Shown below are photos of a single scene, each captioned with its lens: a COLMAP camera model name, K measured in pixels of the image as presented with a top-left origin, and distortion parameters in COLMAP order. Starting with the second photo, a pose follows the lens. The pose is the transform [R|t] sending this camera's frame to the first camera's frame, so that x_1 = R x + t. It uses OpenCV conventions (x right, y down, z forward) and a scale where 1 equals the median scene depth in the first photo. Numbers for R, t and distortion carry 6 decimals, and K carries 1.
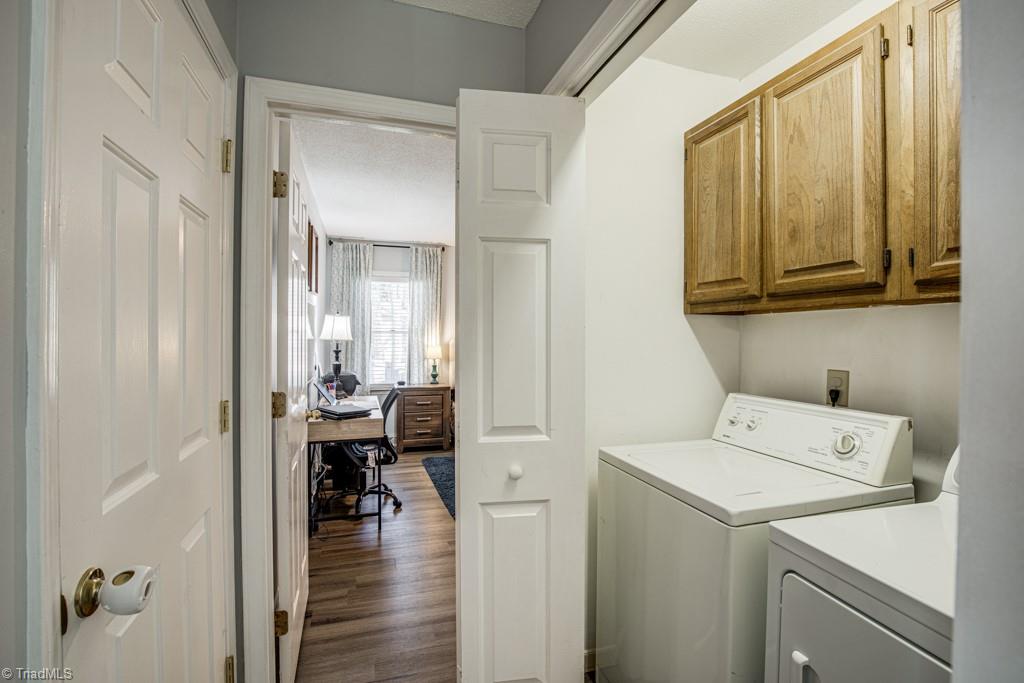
lens RADIAL K [[468.2, 0, 516.8], [0, 468.2, 338.8], [0, 0, 1]] dist [-0.035143, 0.006254]
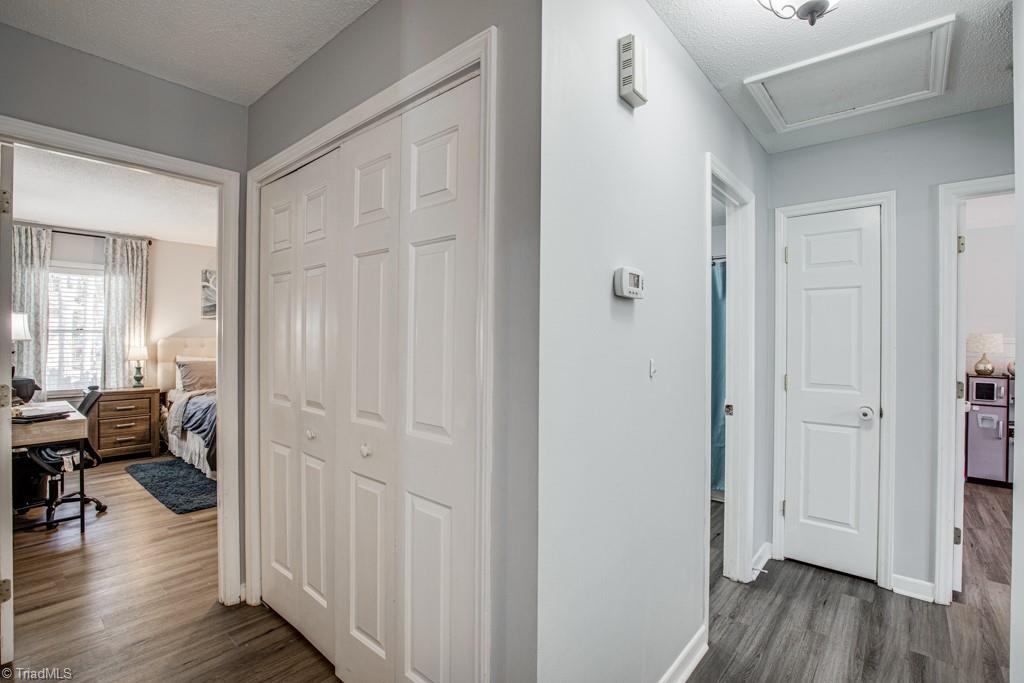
lens RADIAL K [[468.2, 0, 514.7], [0, 468.2, 339.3], [0, 0, 1]] dist [-0.035143, 0.006254]
pose [[0.859009, -0.001361, 0.511958, -0.000212], [0.000883, 0.999999, 0.001178, 0.001082], [-0.511959, -0.000560, 0.859010, -0.172674]]
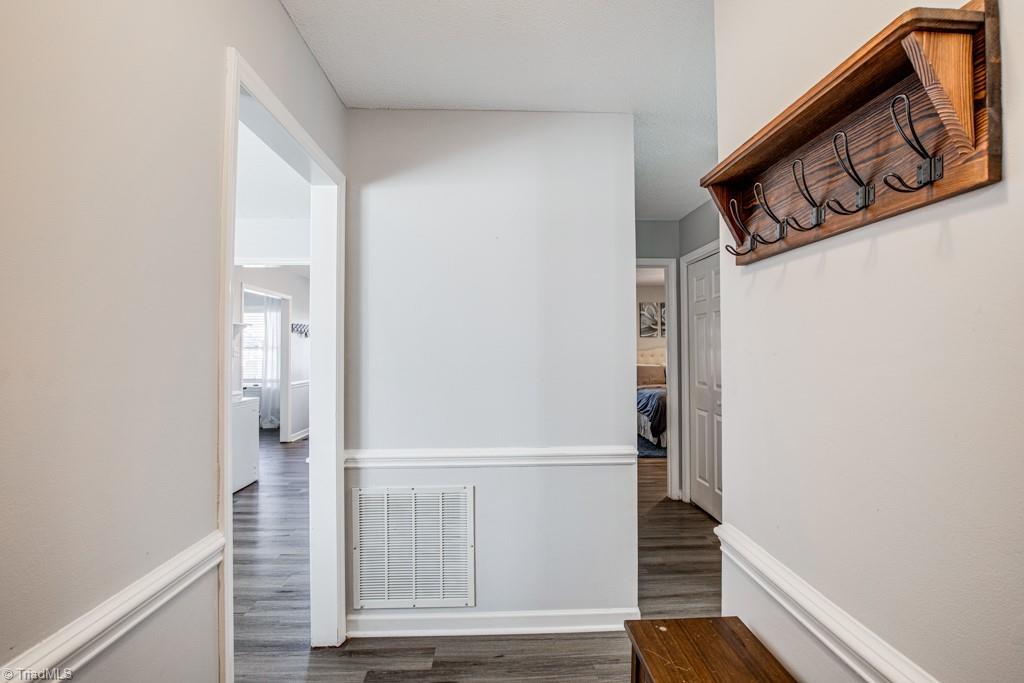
lens RADIAL K [[468.2, 0, 514.9], [0, 468.2, 341.7], [0, 0, 1]] dist [-0.035143, 0.006254]
pose [[0.960410, -0.018544, -0.277973, -0.043766], [0.012647, 0.999656, -0.022993, 0.000310], [0.278303, 0.018567, 0.960314, -0.487890]]
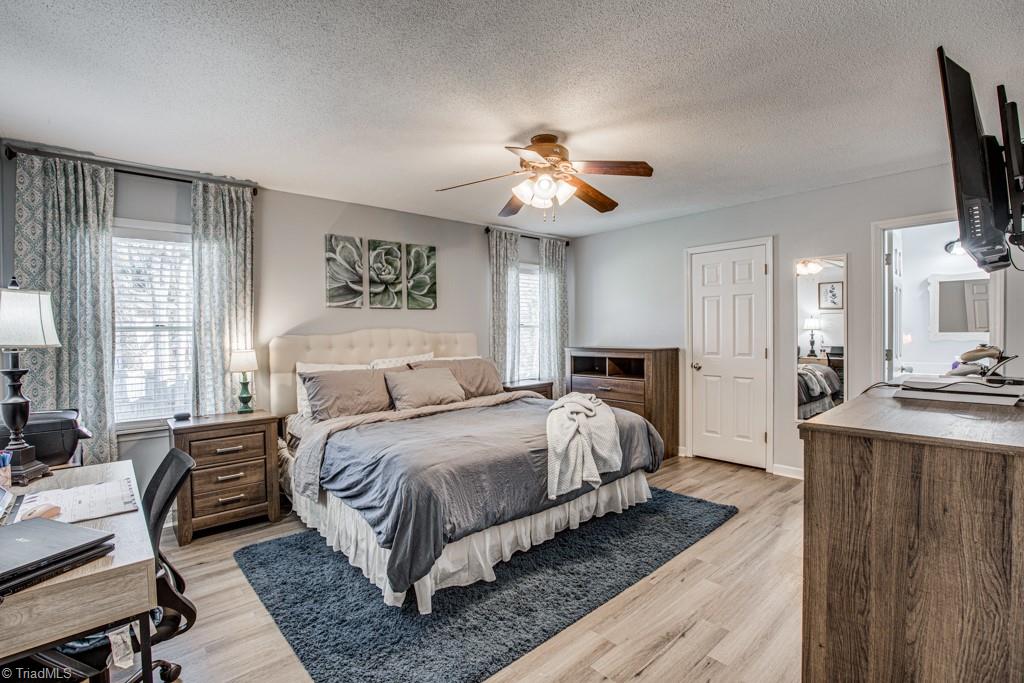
lens RADIAL K [[468.2, 0, 513.8], [0, 468.2, 338.8], [0, 0, 1]] dist [-0.035143, 0.006254]
pose [[0.918588, -0.027120, 0.394284, -0.095362], [0.022791, 0.999618, 0.015660, -0.000609], [-0.394558, -0.005398, 0.918855, 0.327693]]
